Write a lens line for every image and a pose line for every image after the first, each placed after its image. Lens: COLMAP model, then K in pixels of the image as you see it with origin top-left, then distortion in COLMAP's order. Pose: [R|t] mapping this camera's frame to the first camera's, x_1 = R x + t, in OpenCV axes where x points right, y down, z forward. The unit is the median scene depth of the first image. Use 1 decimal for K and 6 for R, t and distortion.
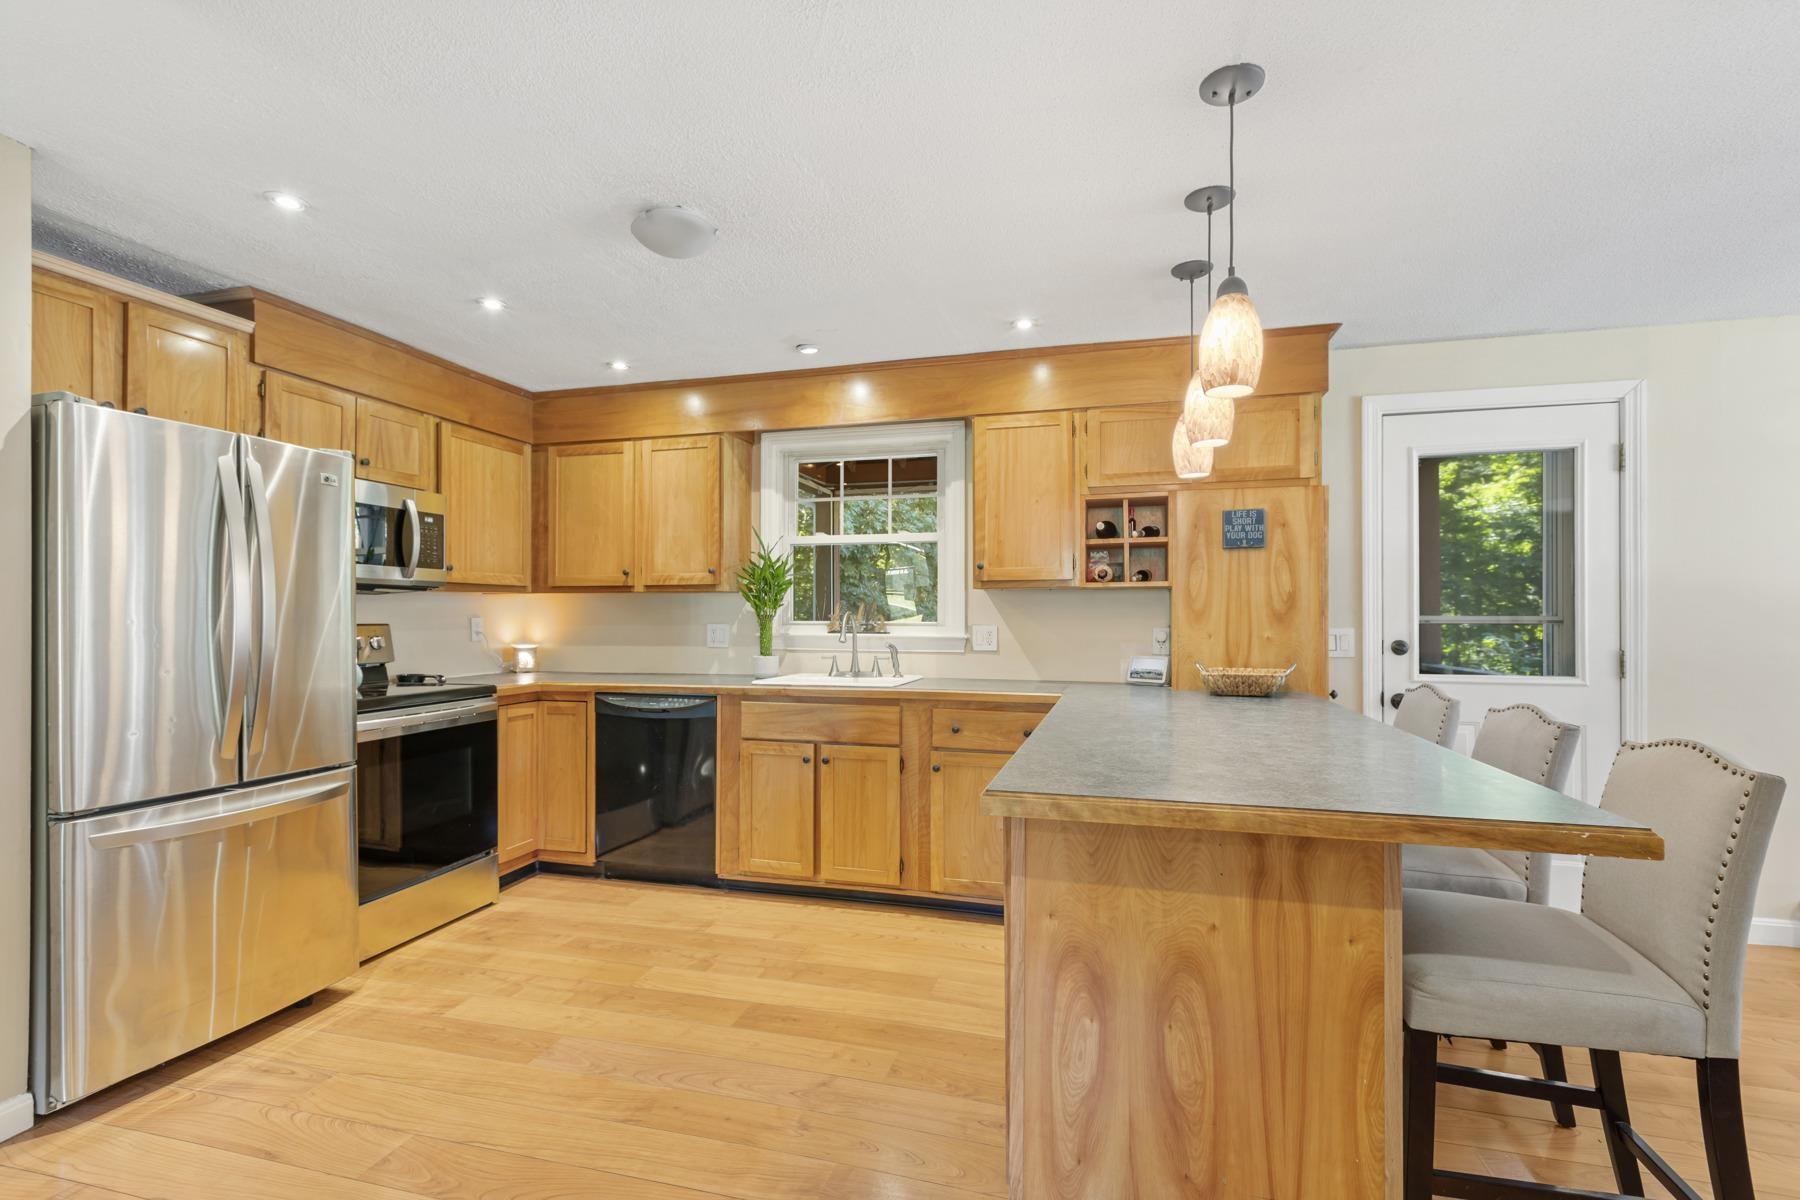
lens RADIAL K [[826.4, 0, 897.1], [0, 826.4, 615.5], [0, 0, 1]] dist [-0.000858, 0.000570]
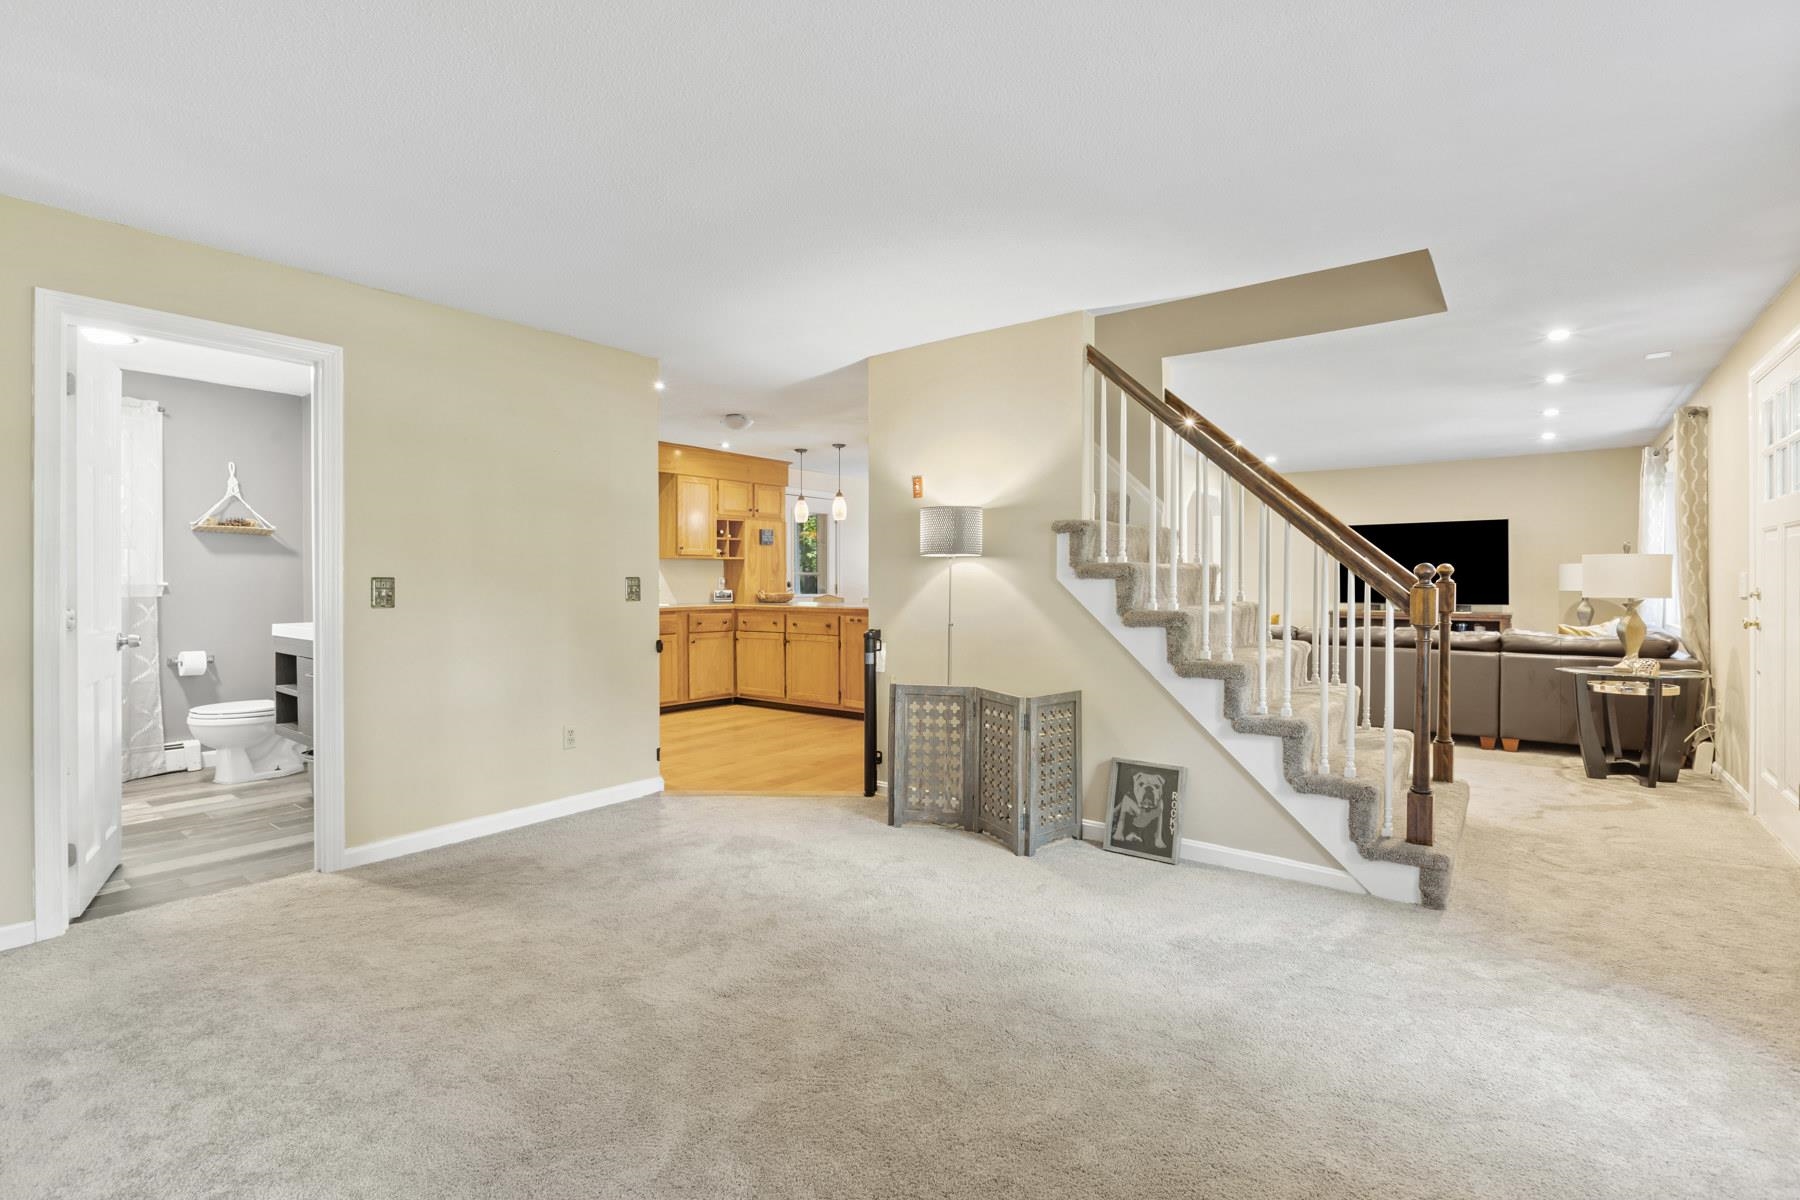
lens RADIAL K [[843.8, 0, 894.9], [0, 843.8, 590.4], [0, 0, 1]] dist [-0.005244, -0.000008]
pose [[0.360827, -0.012998, 0.932542, -1.779264], [-0.001224, 0.999895, 0.014411, 0.018479], [-0.932632, -0.006341, 0.360773, -0.278691]]
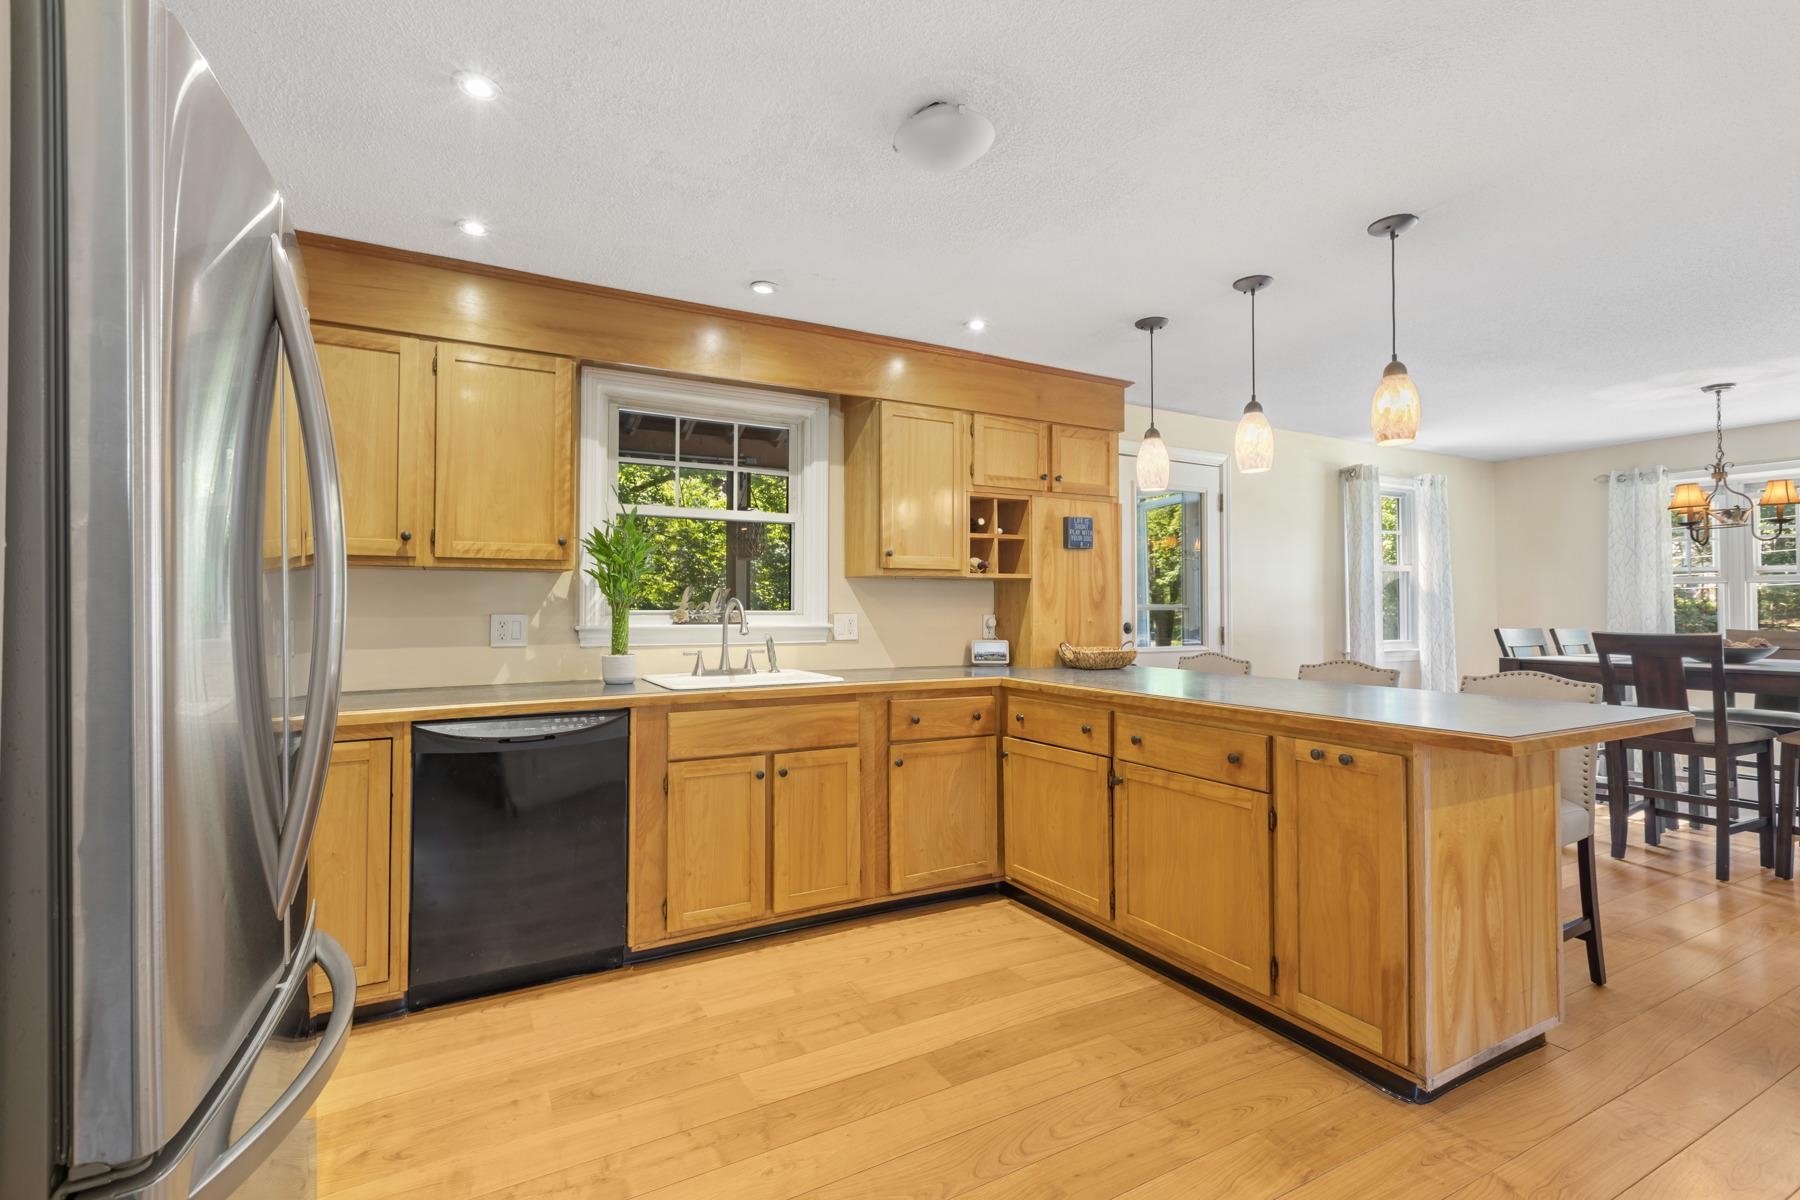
lens RADIAL K [[826.4, 0, 884.2], [0, 826.4, 594.7], [0, 0, 1]] dist [-0.000858, 0.000570]
pose [[0.711253, 0.010189, 0.702862, -0.627288], [-0.000909, 0.999907, -0.013575, 0.003130], [-0.702935, 0.009016, 0.711197, 0.324208]]
